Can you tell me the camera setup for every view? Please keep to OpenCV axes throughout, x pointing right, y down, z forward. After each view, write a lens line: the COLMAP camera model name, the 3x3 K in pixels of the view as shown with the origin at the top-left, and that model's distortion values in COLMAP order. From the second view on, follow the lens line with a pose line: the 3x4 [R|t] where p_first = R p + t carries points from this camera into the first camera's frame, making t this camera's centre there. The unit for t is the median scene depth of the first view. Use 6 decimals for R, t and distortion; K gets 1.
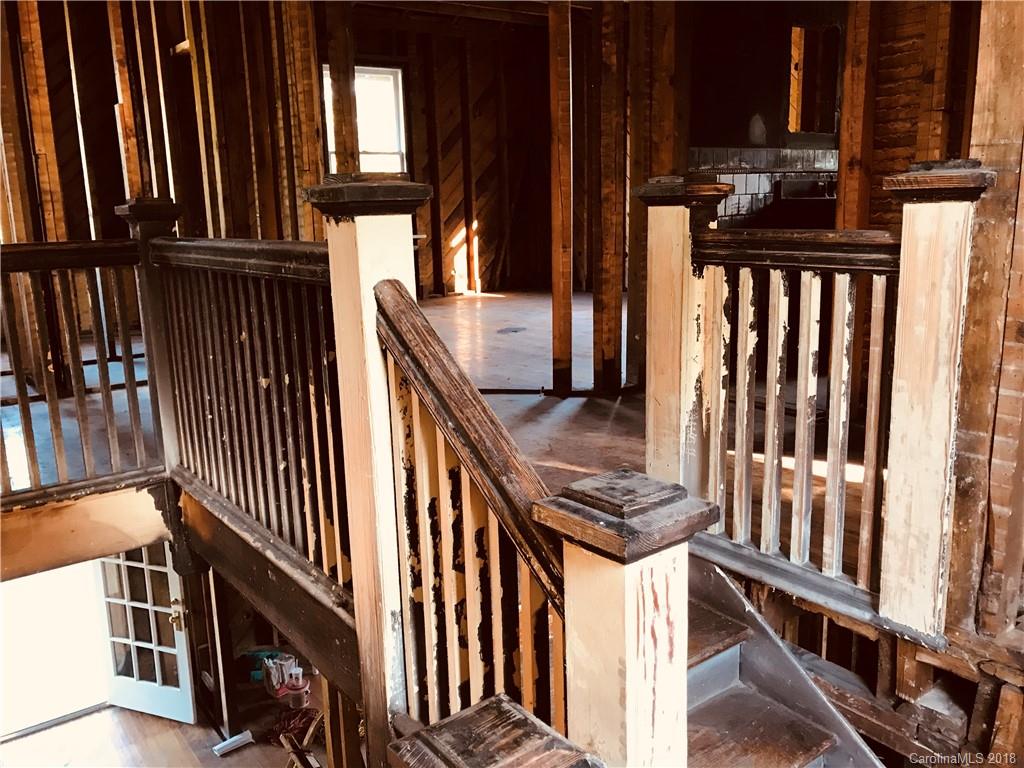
lens RADIAL K [[854.6, 0, 502.1], [0, 854.6, 386.7], [0, 0, 1]] dist [0.063952, -0.073940]
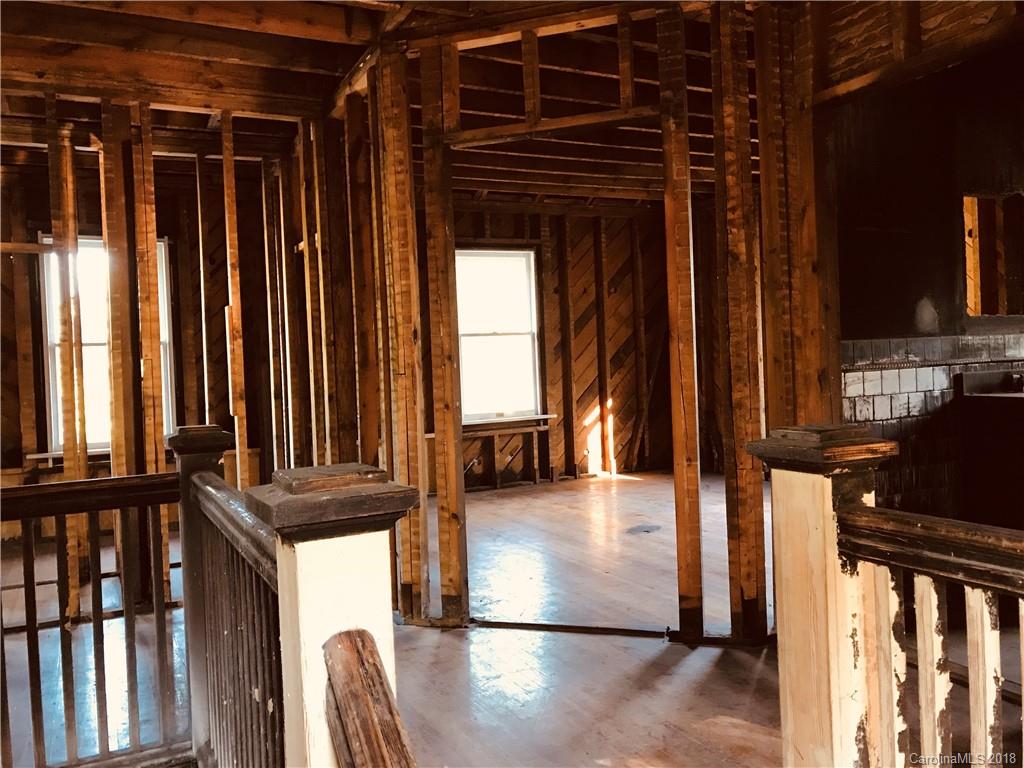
lens RADIAL K [[854.6, 0, 504.3], [0, 854.6, 385.6], [0, 0, 1]] dist [0.063952, -0.073940]
pose [[0.984226, -0.009782, -0.176647, 0.041491], [-0.022158, 0.983793, -0.177935, -0.076812], [0.175524, 0.179042, 0.968057, 0.133794]]
